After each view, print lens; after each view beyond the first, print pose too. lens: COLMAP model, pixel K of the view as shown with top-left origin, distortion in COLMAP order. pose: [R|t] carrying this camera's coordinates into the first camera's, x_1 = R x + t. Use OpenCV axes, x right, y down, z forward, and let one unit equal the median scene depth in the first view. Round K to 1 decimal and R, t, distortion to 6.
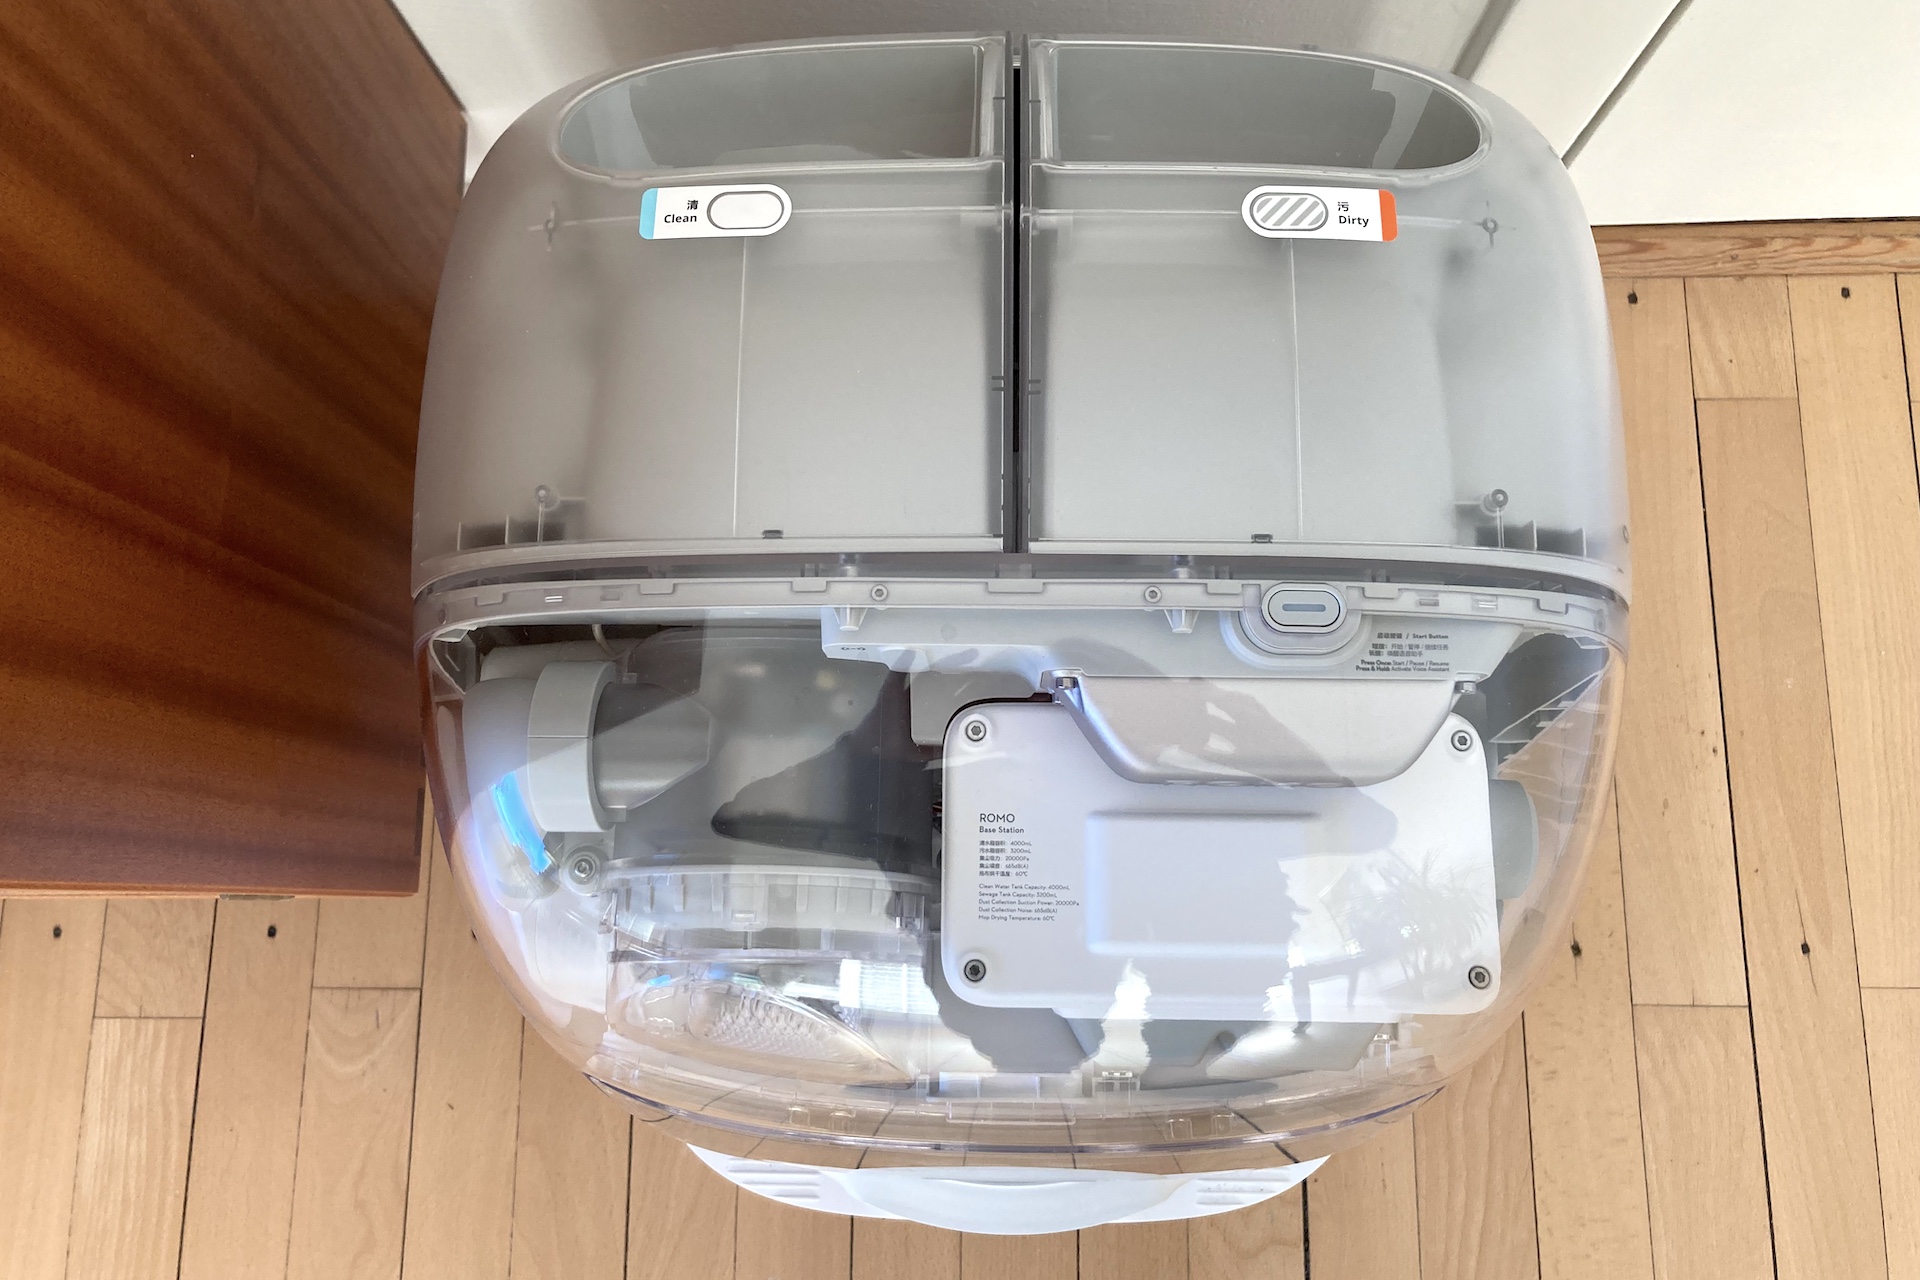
lens RADIAL K [[1551.4, 0, 960.0], [0, 1551.4, 640.0], [0, 0, 1]] dist [0.015641, 0.011641]
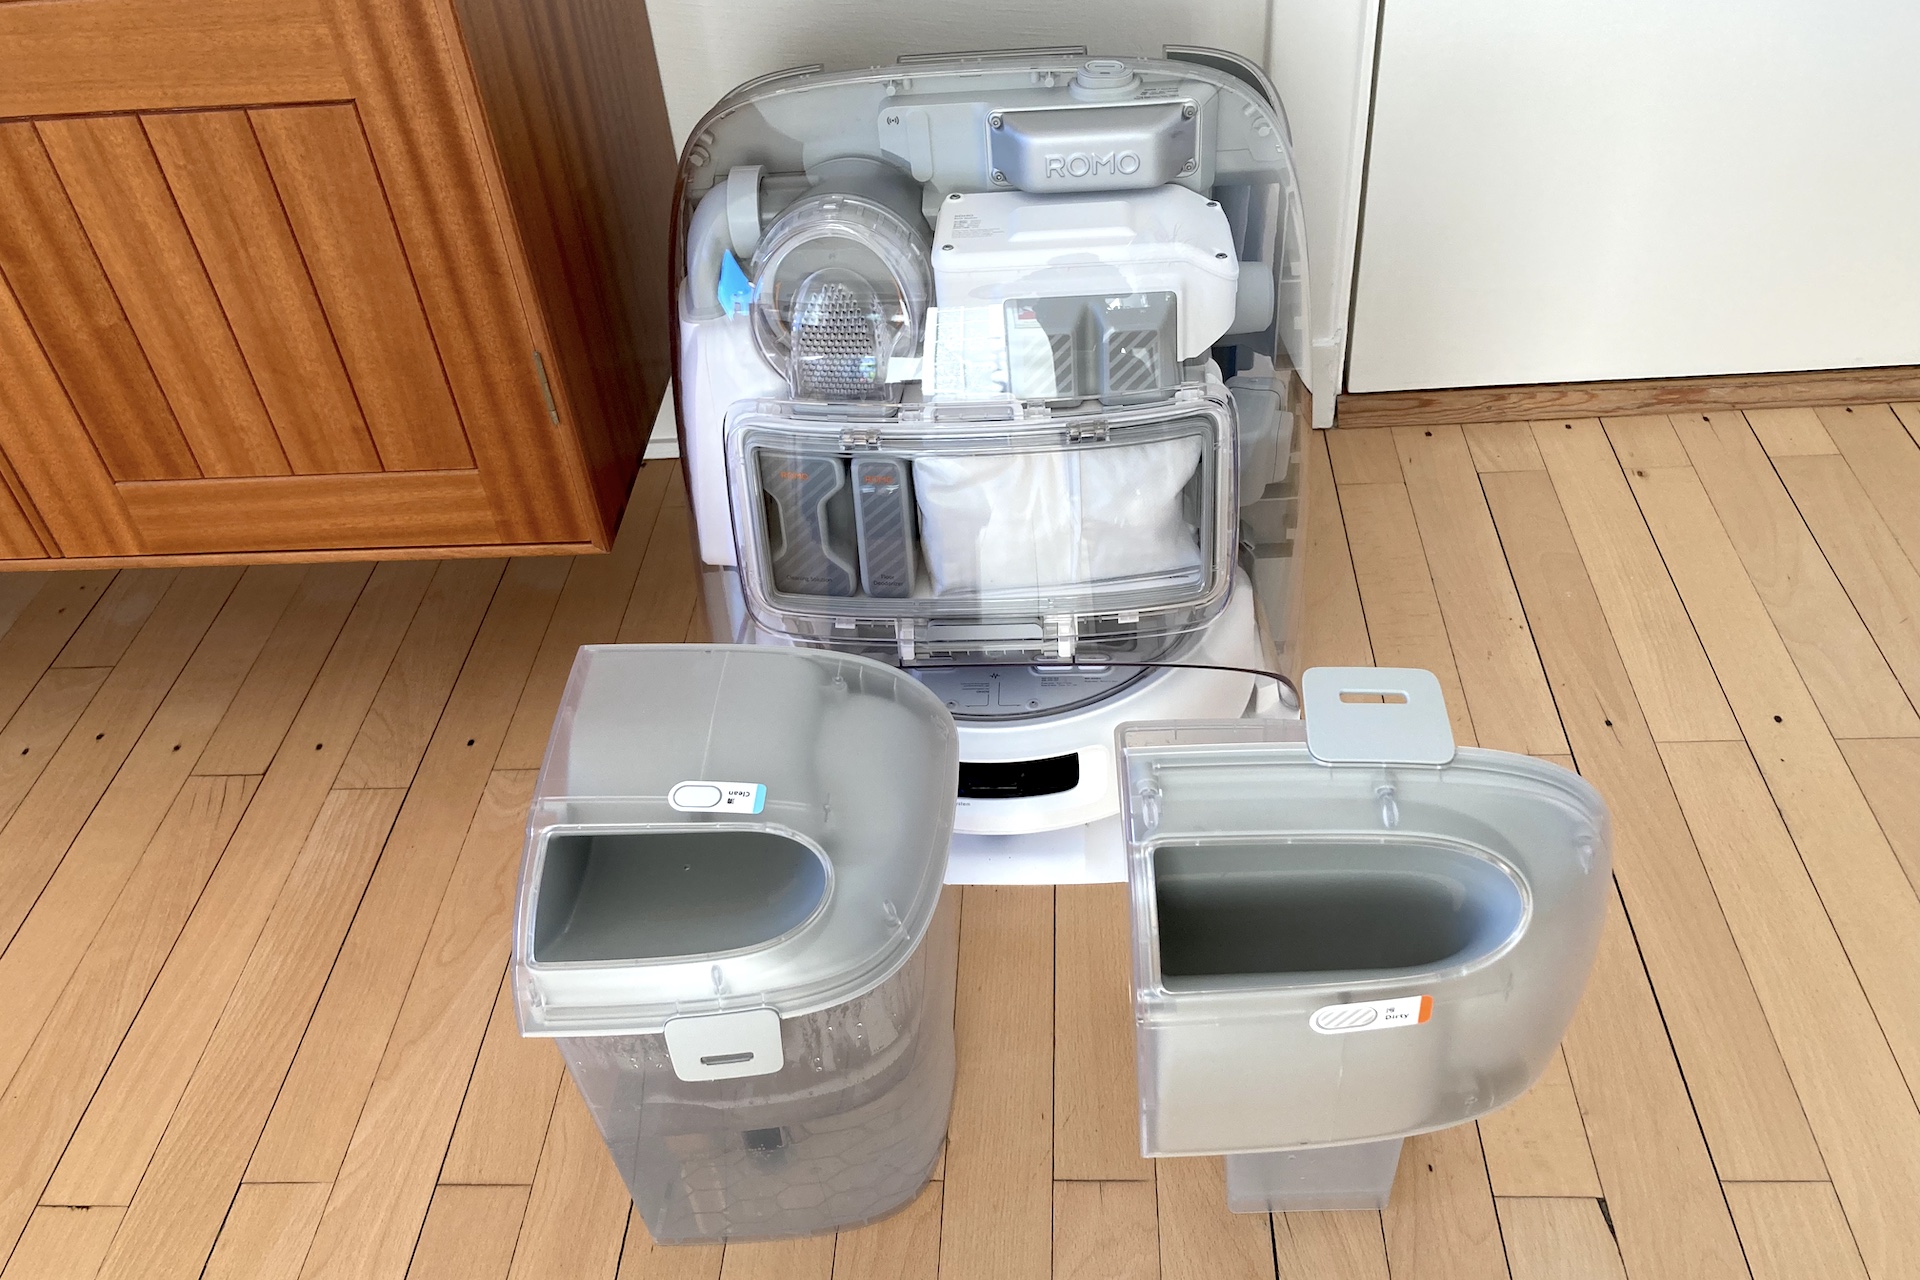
lens RADIAL K [[1551.4, 0, 960.0], [0, 1551.4, 640.0], [0, 0, 1]] dist [0.015641, 0.011641]
pose [[0.997763, -0.005348, -0.066635, 0.080593], [-0.036222, 0.794532, -0.606141, 0.946442], [0.056185, 0.607199, 0.792561, -0.116497]]
